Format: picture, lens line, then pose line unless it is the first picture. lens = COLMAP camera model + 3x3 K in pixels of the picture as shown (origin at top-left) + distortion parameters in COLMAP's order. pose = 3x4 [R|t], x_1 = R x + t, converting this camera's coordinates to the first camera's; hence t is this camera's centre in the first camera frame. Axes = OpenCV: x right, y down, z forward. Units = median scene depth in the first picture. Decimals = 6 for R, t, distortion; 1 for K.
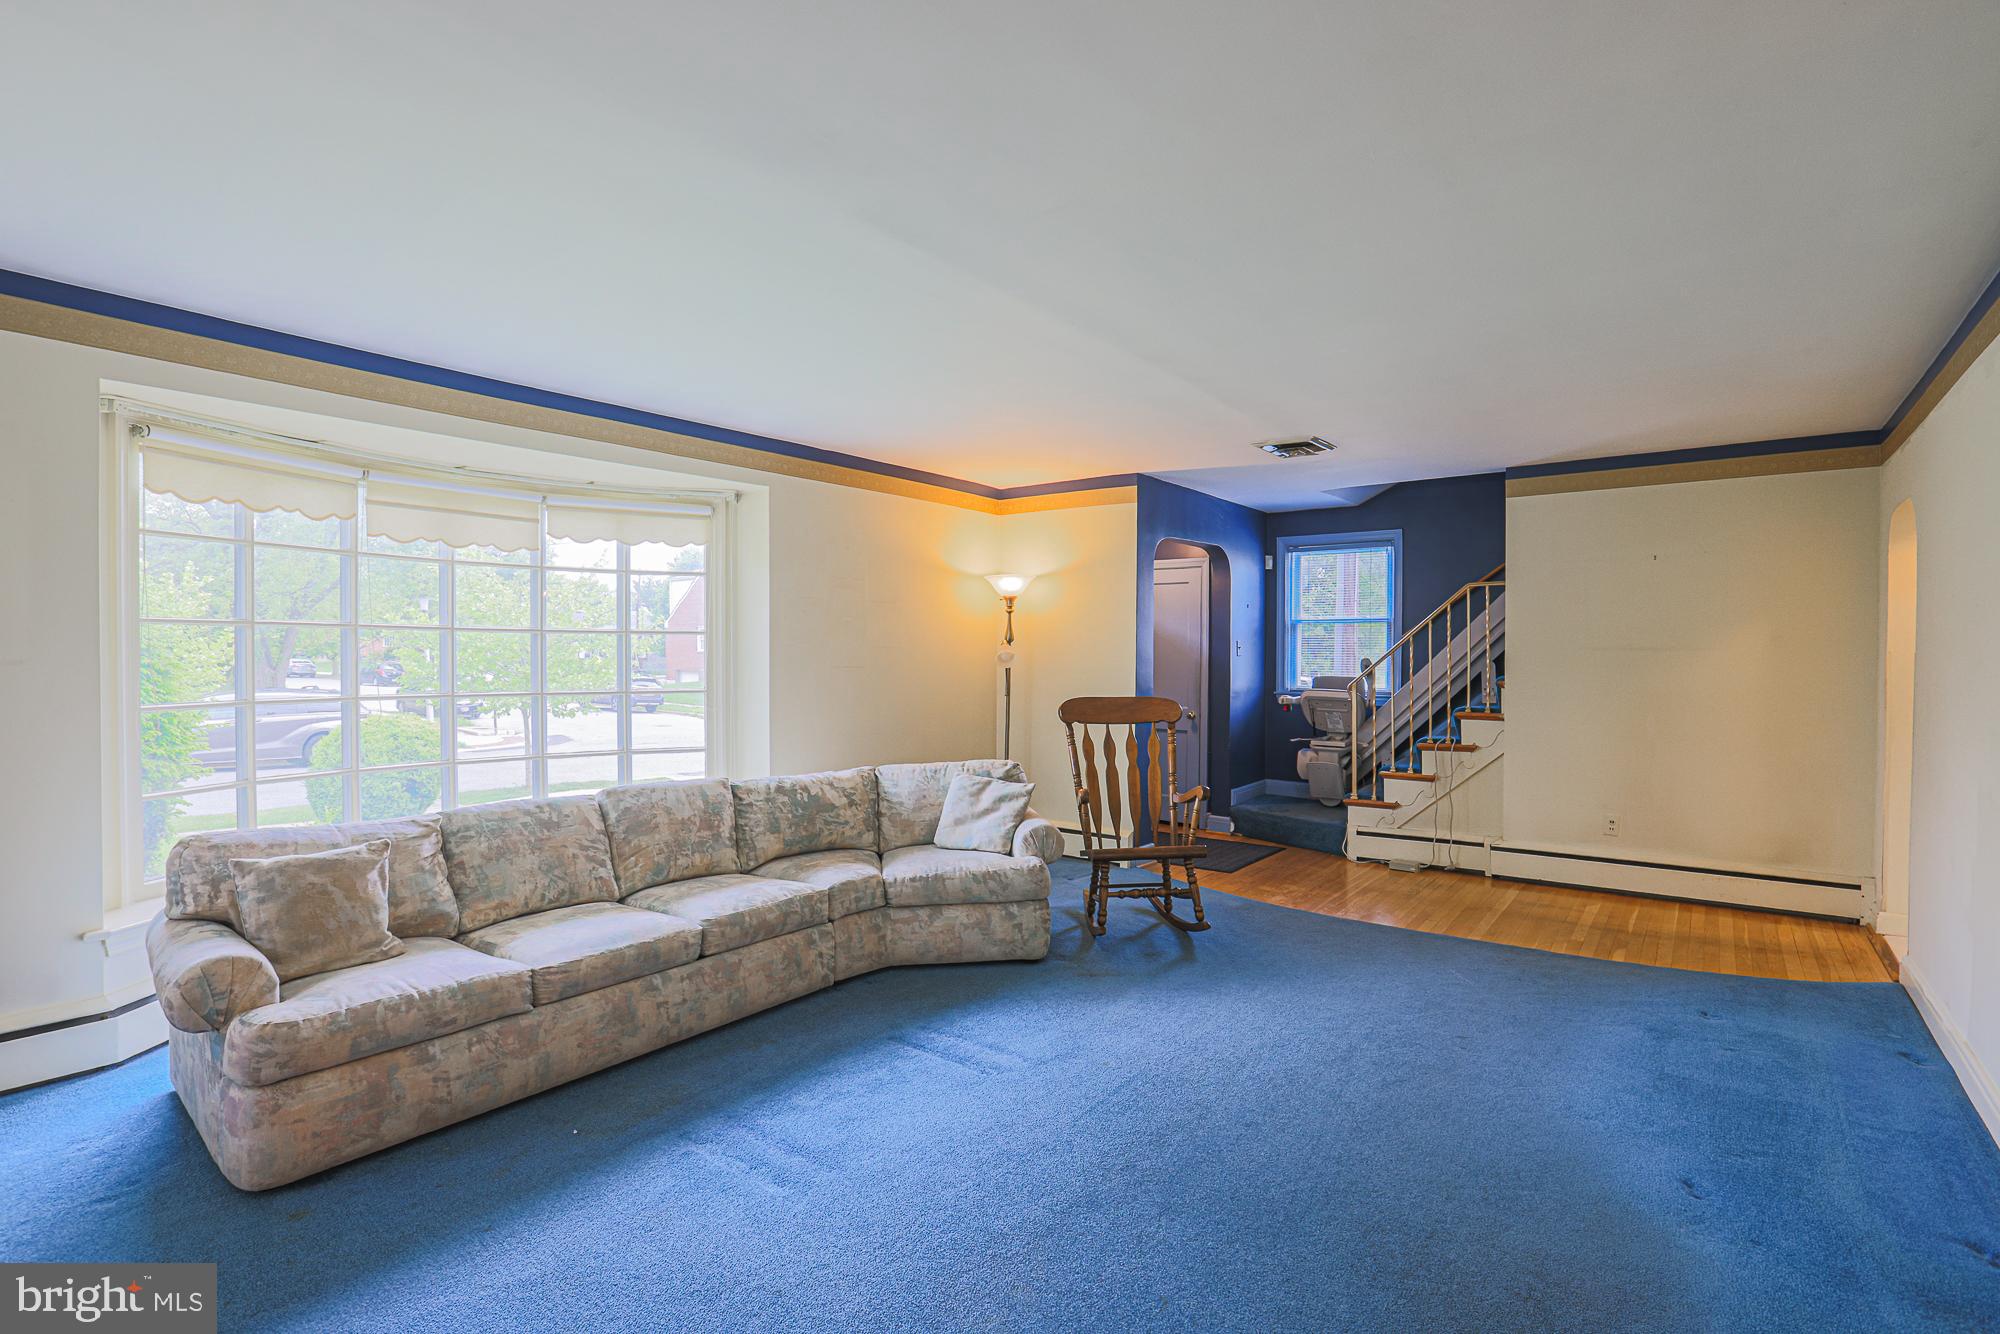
lens RADIAL K [[927.1, 0, 1027.0], [0, 927.1, 679.4], [0, 0, 1]] dist [-0.048206, 0.020202]
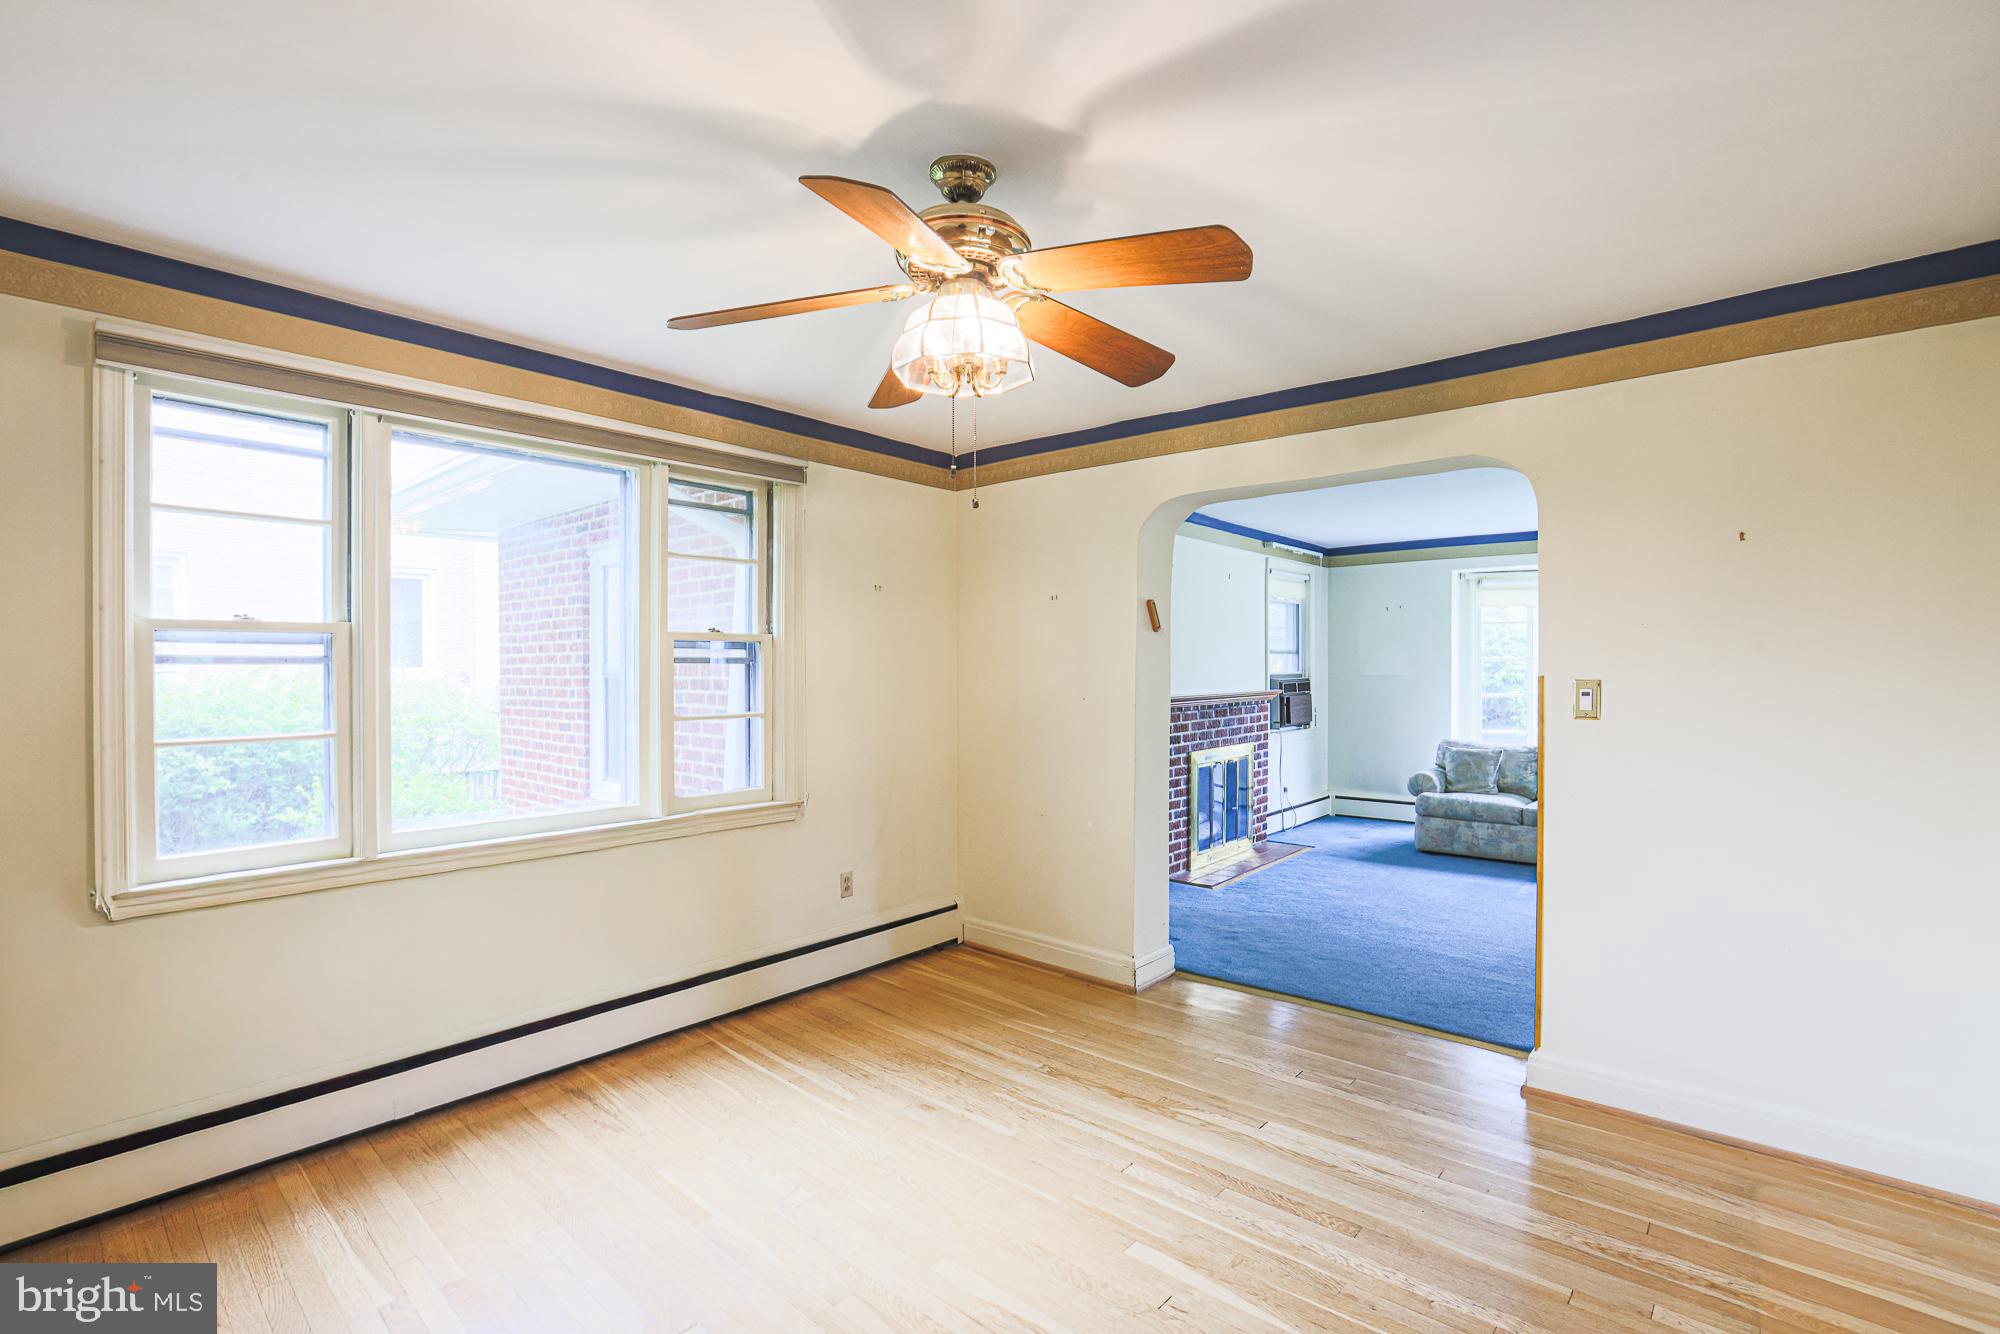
lens RADIAL K [[927.1, 0, 1006.7], [0, 927.1, 685.2], [0, 0, 1]] dist [-0.048206, 0.020202]
pose [[-0.053034, 0.014359, -0.998489, 1.196576], [-0.019076, 0.999700, 0.015389, -0.004840], [0.998411, 0.019863, -0.052744, -0.123084]]
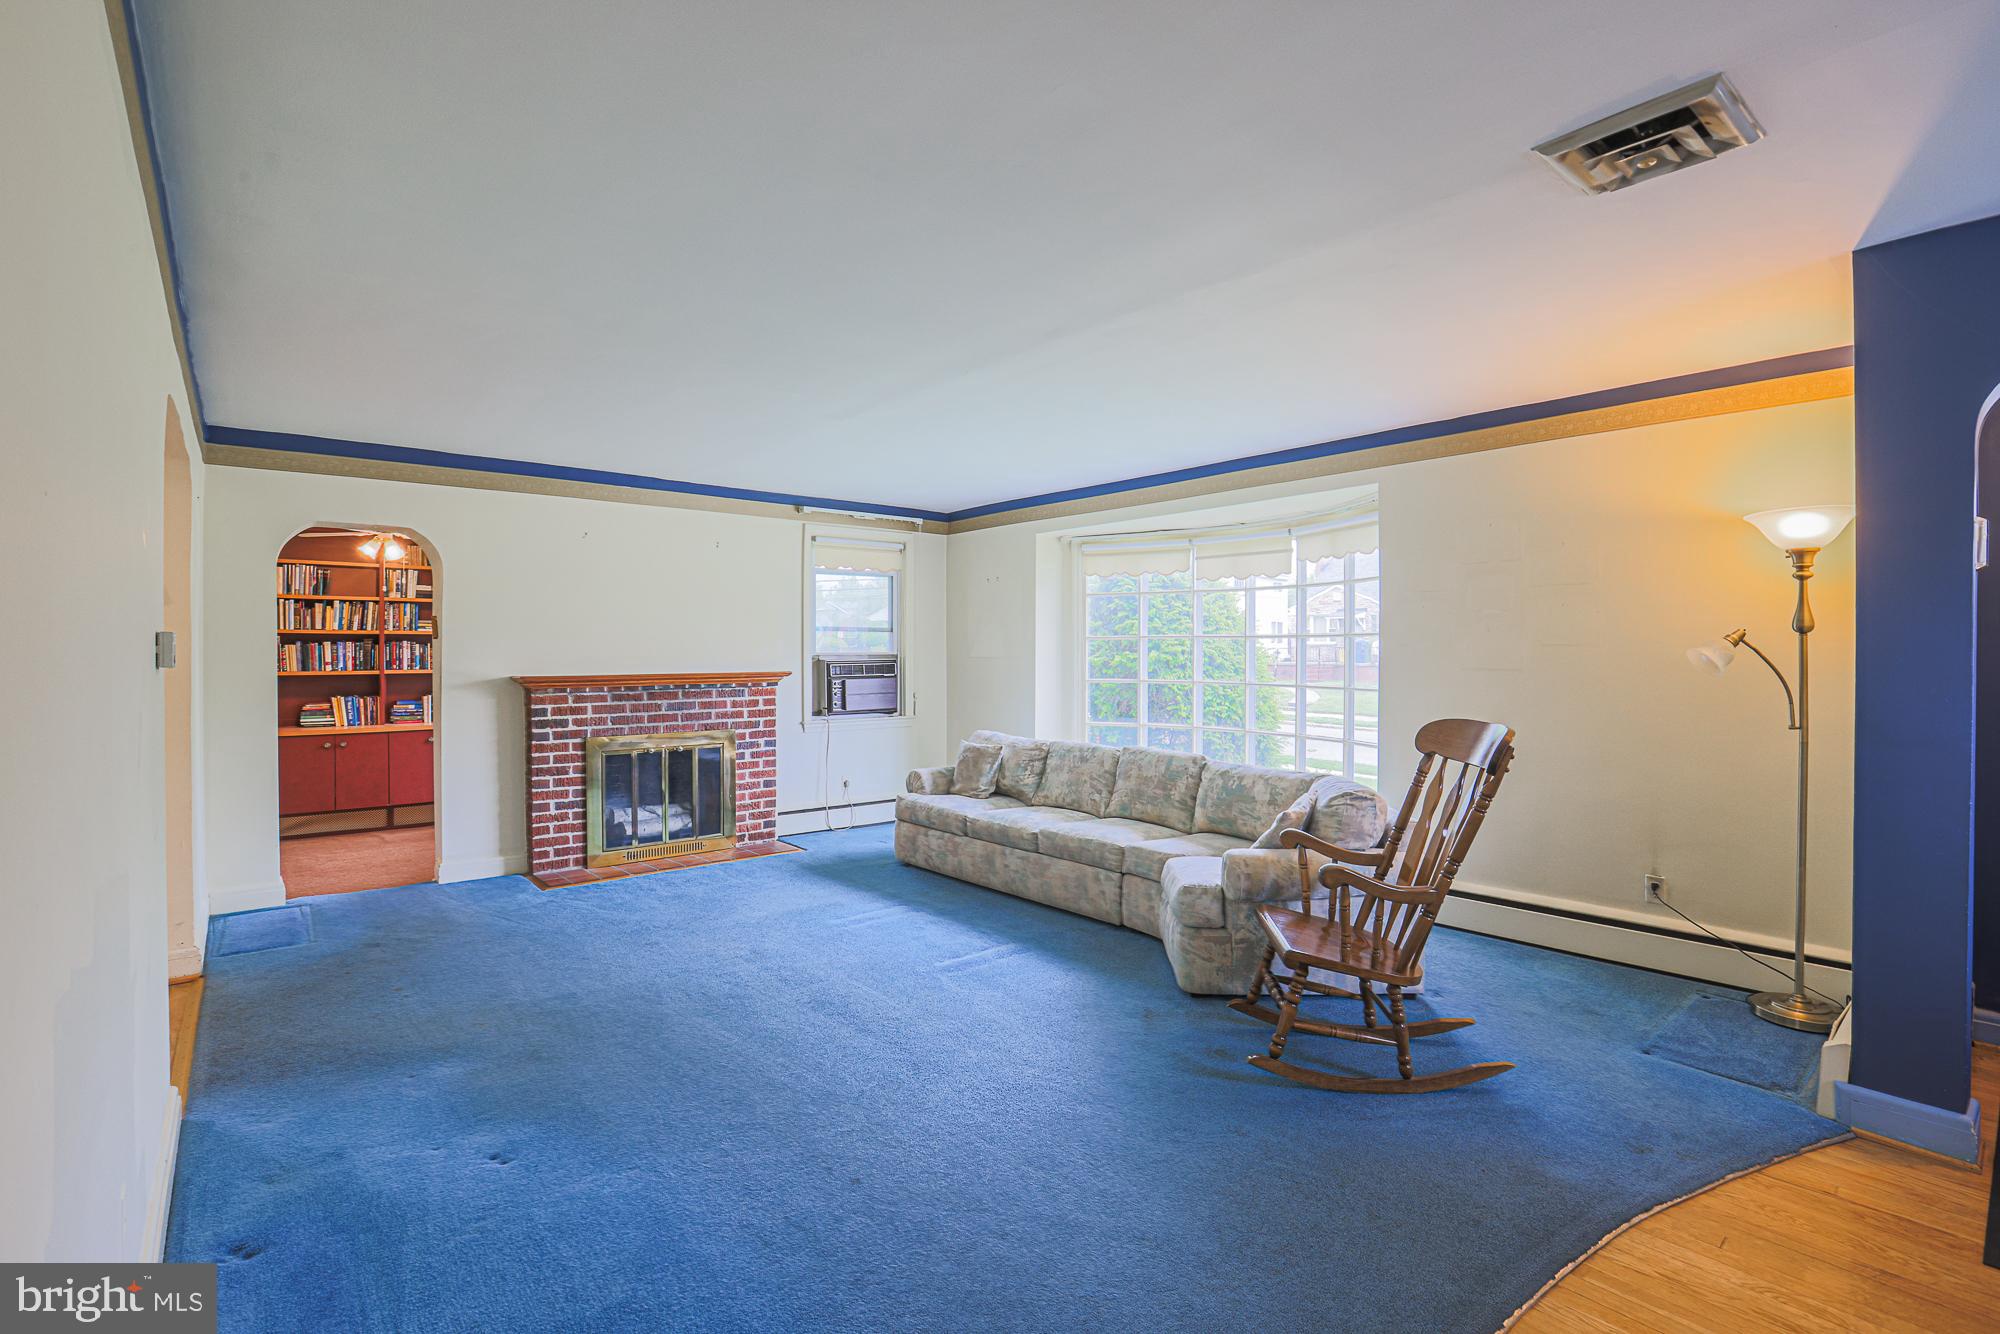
lens RADIAL K [[927.1, 0, 985.0], [0, 927.1, 649.4], [0, 0, 1]] dist [-0.048206, 0.020202]
pose [[-0.223940, -0.006302, -0.974583, 0.881060], [-0.027459, 0.999623, -0.000154, -0.023651], [0.974216, 0.026727, -0.224028, 0.946393]]
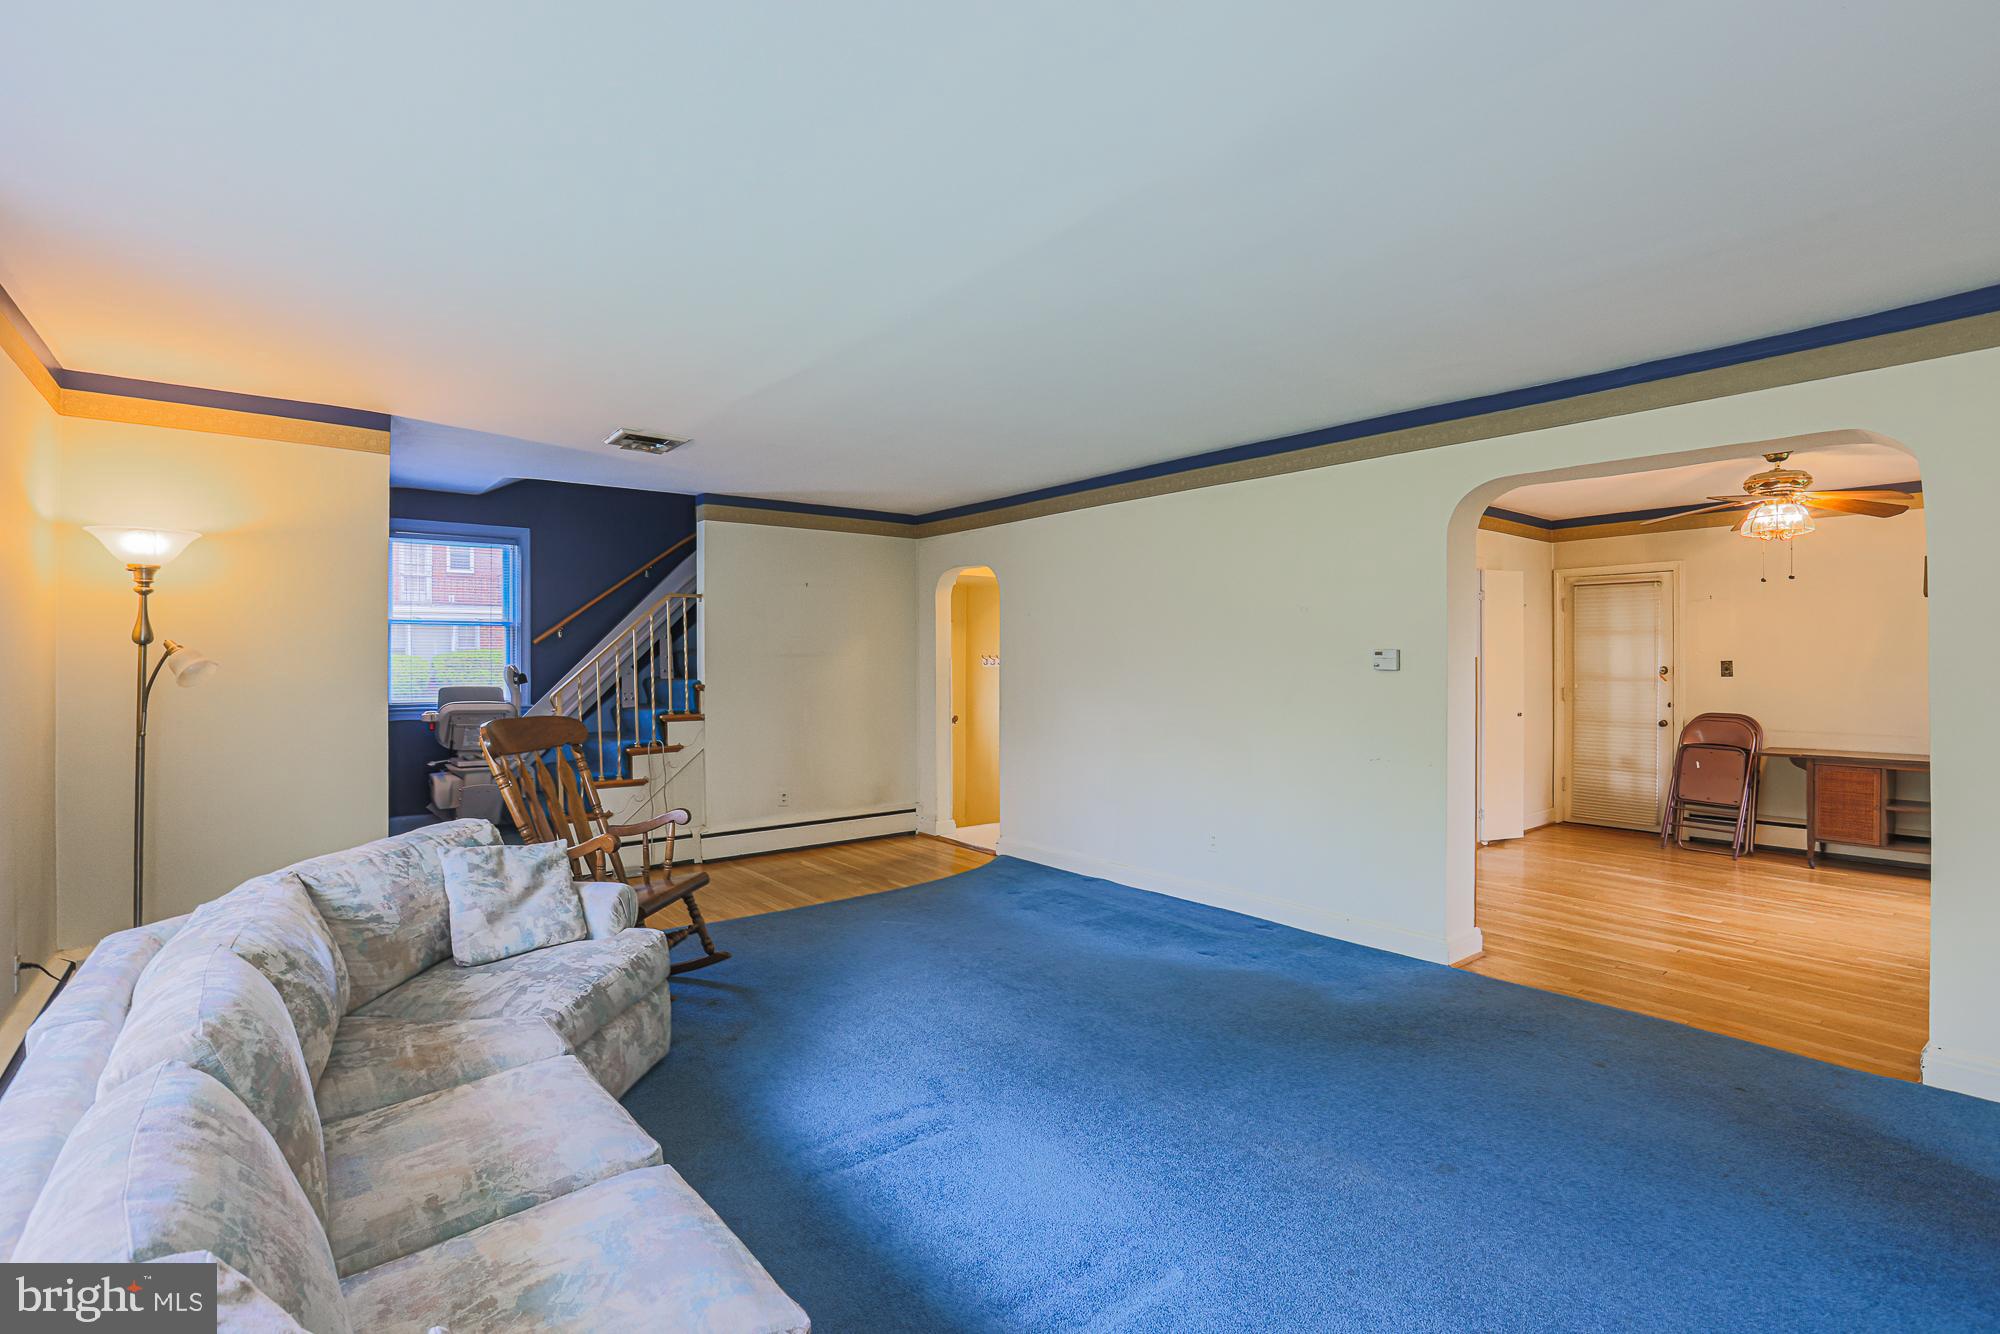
lens RADIAL K [[927.1, 0, 983.8], [0, 927.1, 657.4], [0, 0, 1]] dist [-0.048206, 0.020202]
pose [[0.262237, -0.000893, 0.965003, -0.618908], [0.030343, 0.999513, -0.007321, -0.016141], [-0.964526, 0.031200, 0.262137, 0.494970]]
